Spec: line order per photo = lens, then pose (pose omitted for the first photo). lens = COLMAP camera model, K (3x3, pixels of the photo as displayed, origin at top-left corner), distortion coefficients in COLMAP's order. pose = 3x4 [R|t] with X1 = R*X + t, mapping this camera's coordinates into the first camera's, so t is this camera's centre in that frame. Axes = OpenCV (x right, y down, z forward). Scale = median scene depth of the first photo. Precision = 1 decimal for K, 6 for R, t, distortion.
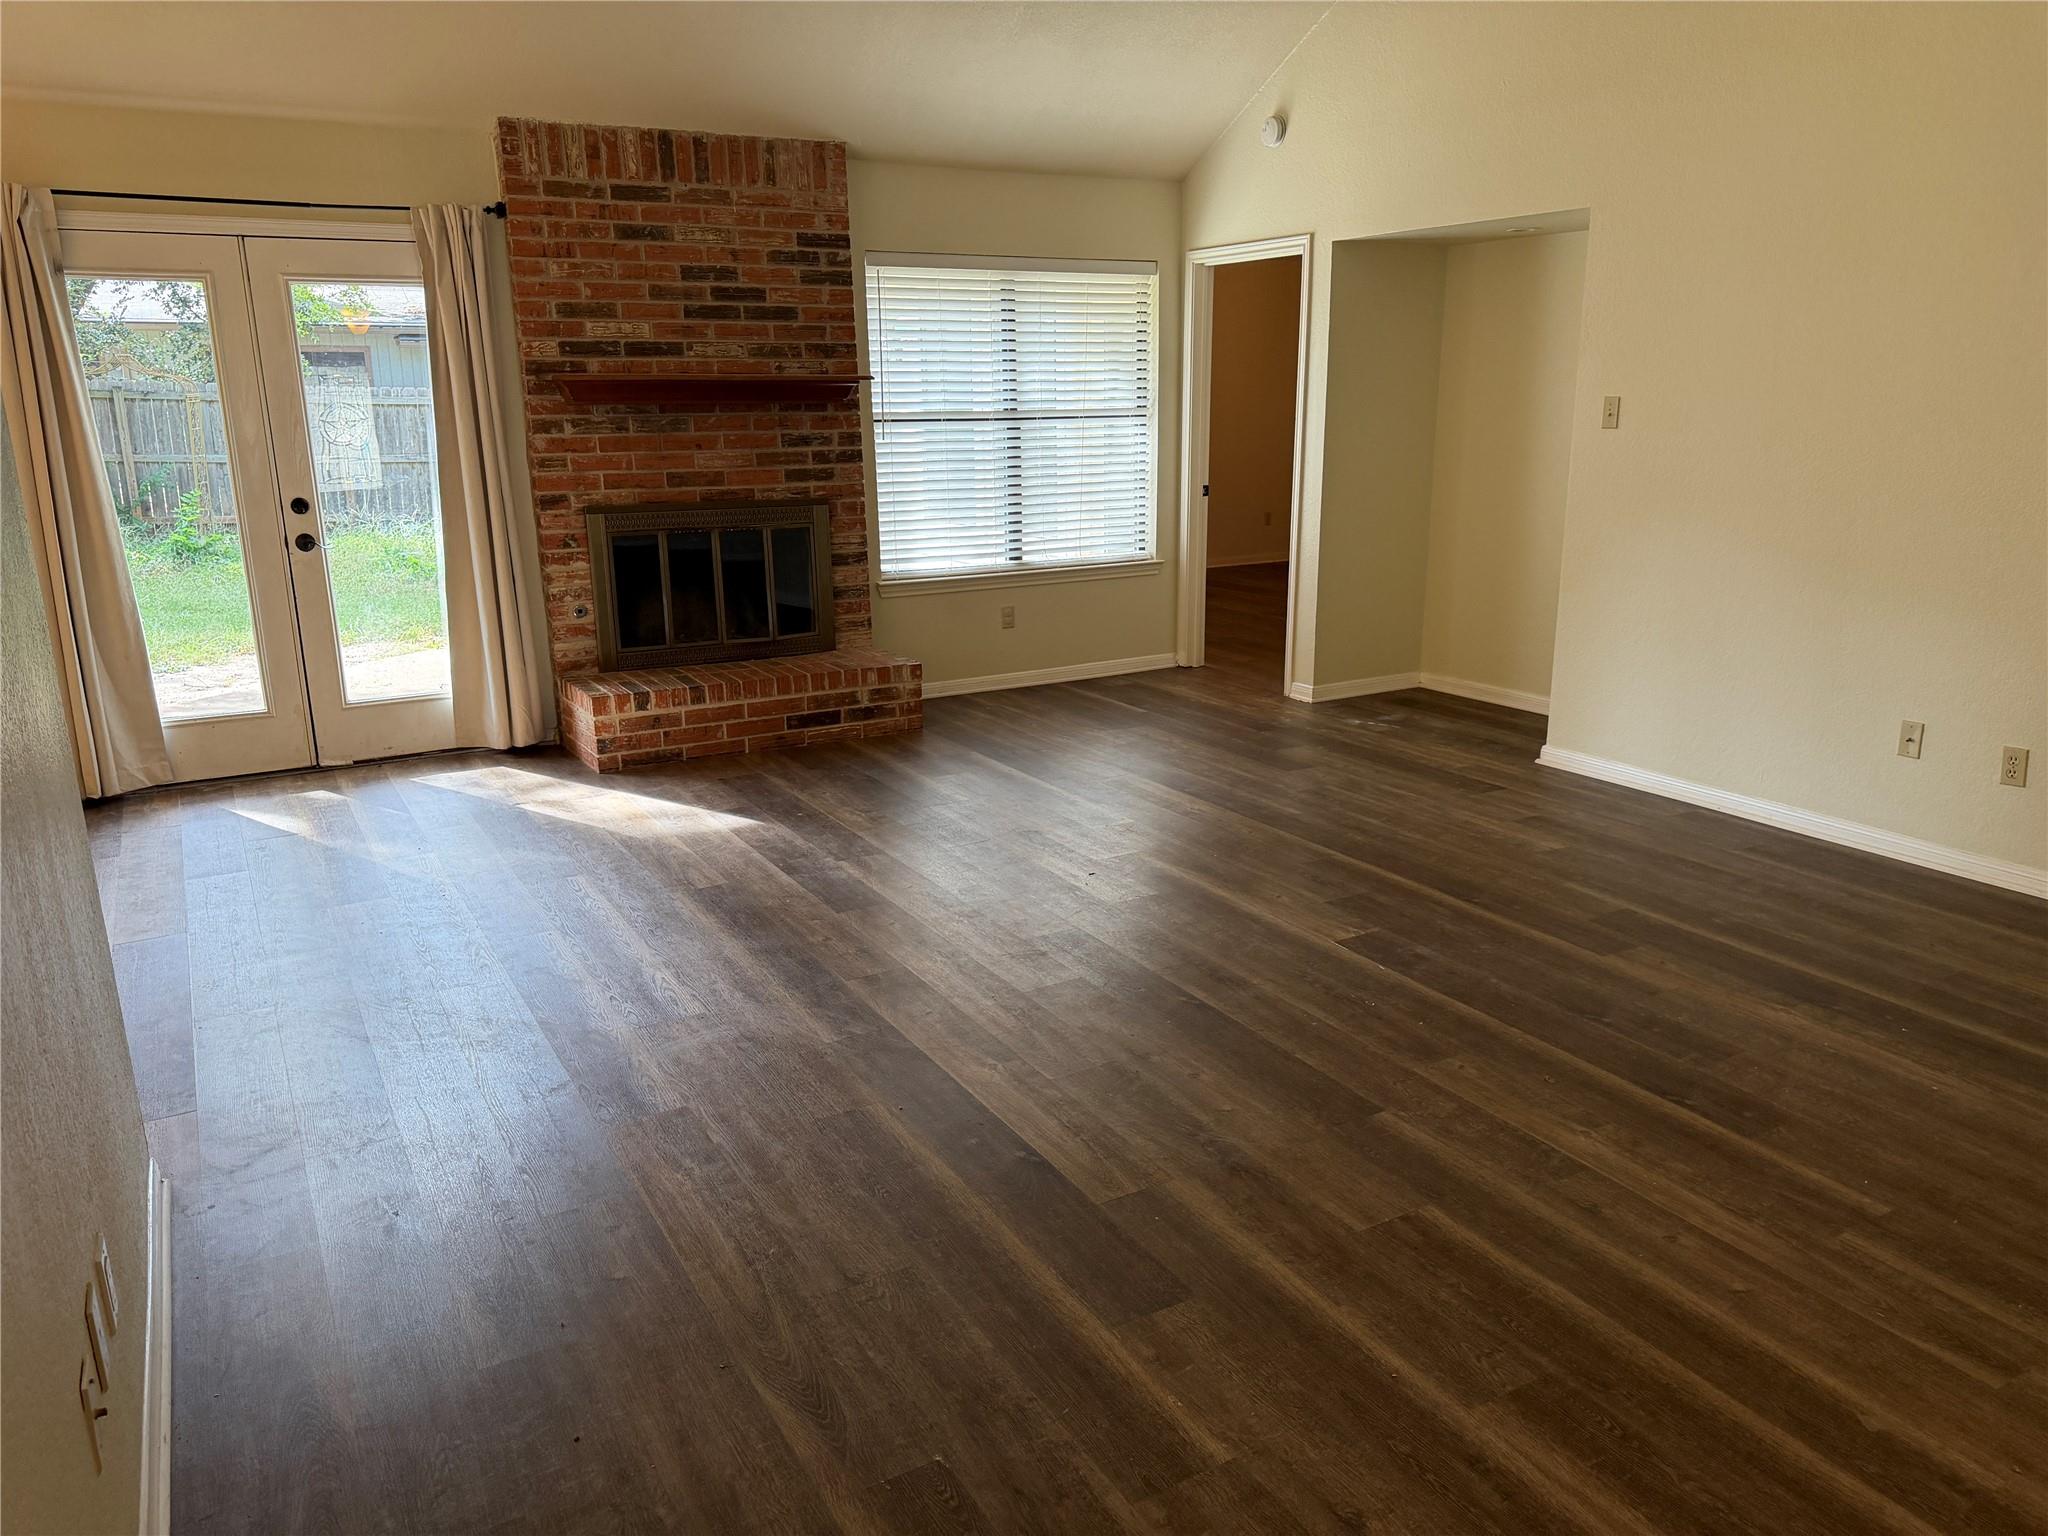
lens RADIAL K [[1442.1, 0, 1024.0], [0, 1442.1, 768.0], [0, 0, 1]] dist [0.082806, -0.221912]
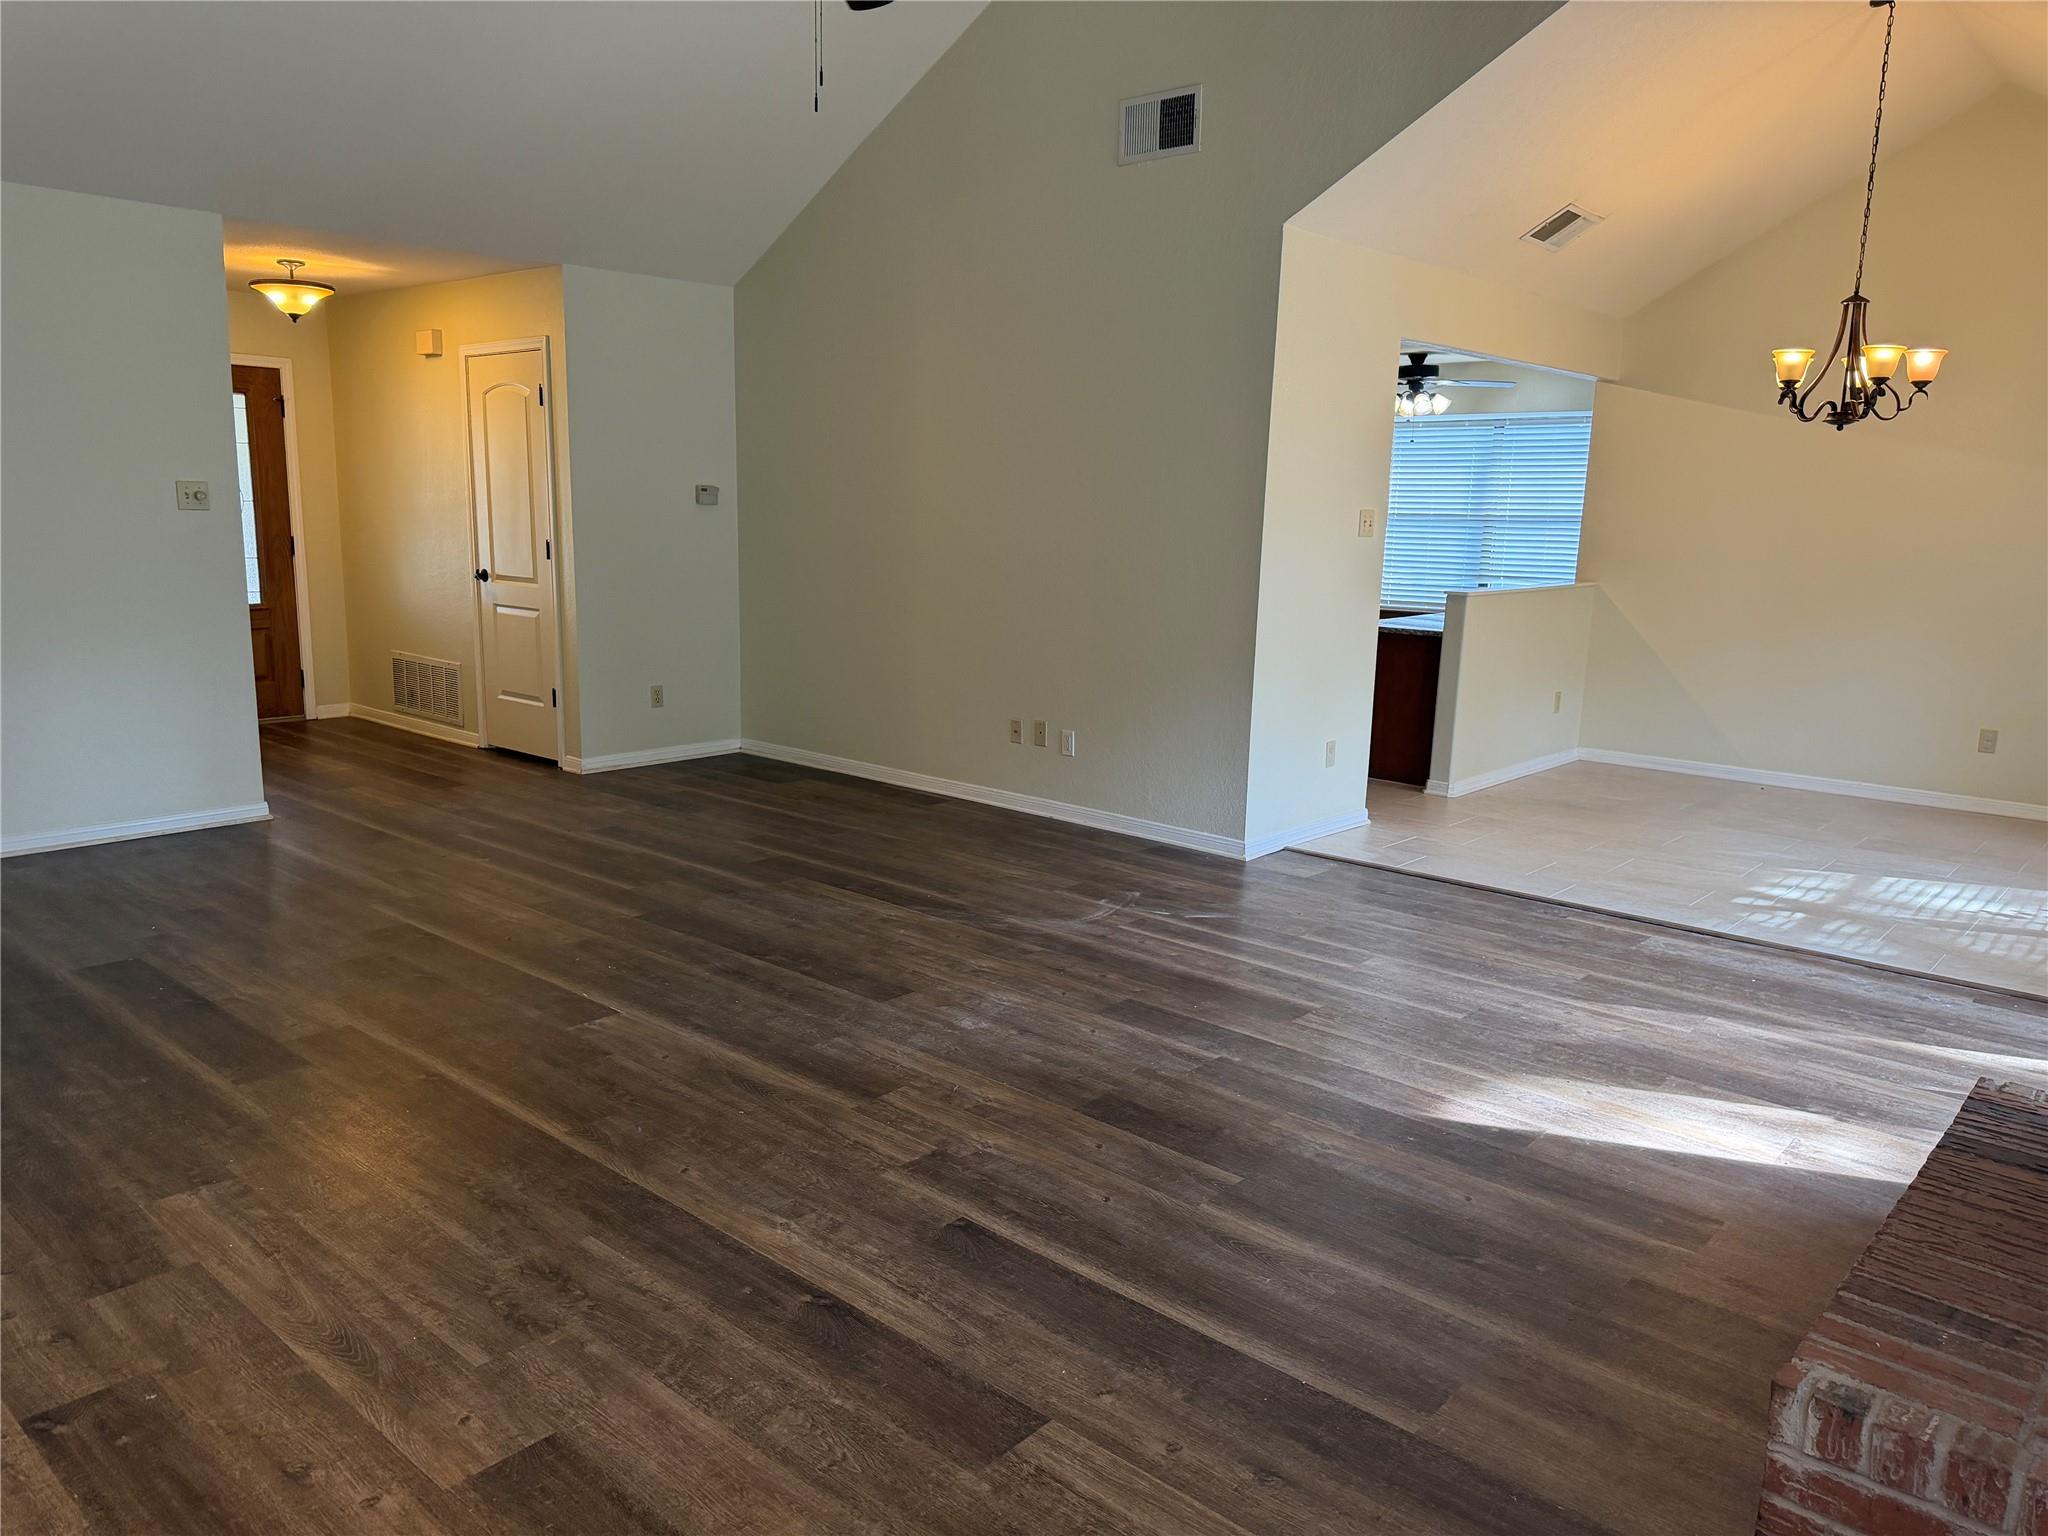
lens RADIAL K [[1449.2, 0, 1024.0], [0, 1449.2, 768.0], [0, 0, 1]] dist [0.075592, -0.110444]
pose [[-0.949613, 0.049221, -0.309534, 0.235292], [-0.089856, 0.903381, 0.419319, -0.446059], [0.300267, 0.426005, -0.853440, 1.735120]]
